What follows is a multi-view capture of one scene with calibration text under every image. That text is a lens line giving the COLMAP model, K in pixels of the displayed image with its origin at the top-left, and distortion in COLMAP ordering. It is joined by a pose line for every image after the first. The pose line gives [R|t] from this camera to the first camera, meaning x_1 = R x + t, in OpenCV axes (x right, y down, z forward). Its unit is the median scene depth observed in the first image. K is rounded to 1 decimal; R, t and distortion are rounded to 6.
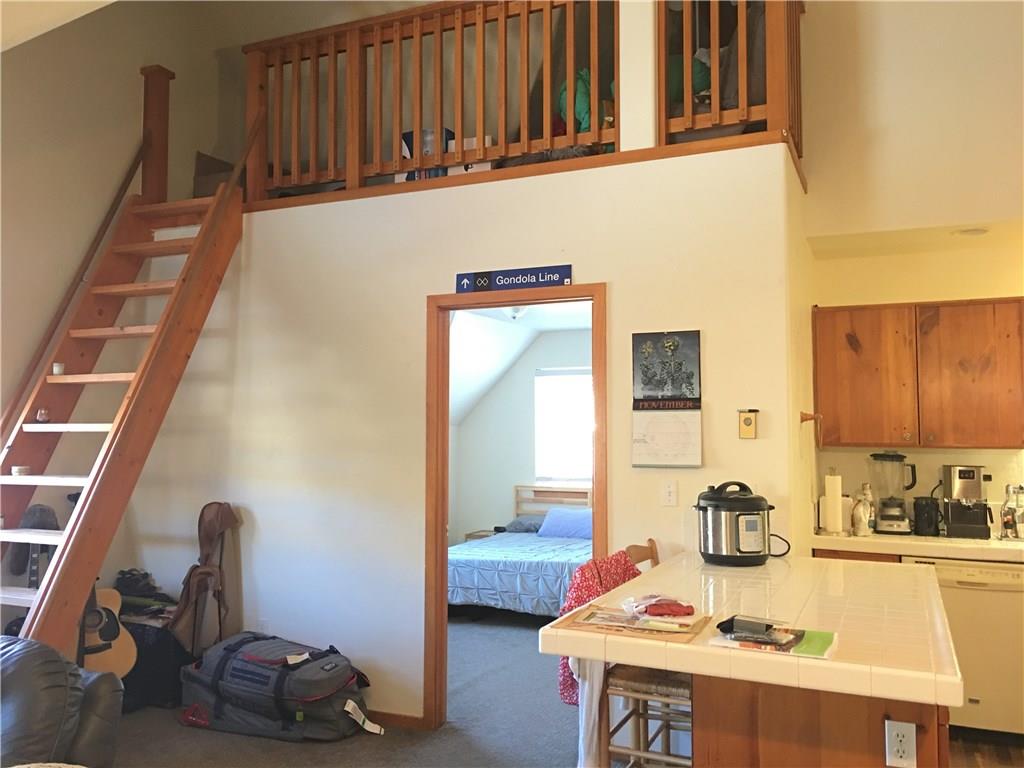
lens RADIAL K [[859.6, 0, 511.2], [0, 859.6, 382.6], [0, 0, 1]] dist [-0.012718, -0.002055]
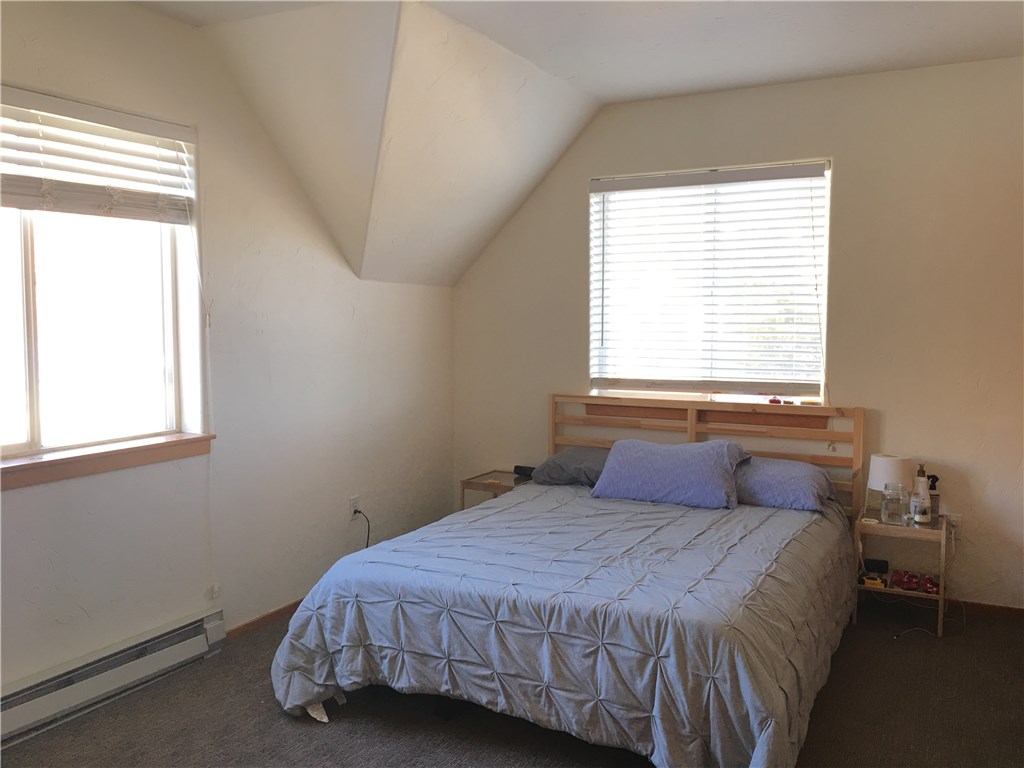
lens RADIAL K [[859.6, 0, 508.6], [0, 859.6, 384.7], [0, 0, 1]] dist [-0.012718, -0.002055]
pose [[0.997941, -0.000322, -0.064146, 0.016597], [0.009146, 0.990485, 0.137317, 0.050868], [0.063491, -0.137621, 0.988448, 0.608579]]
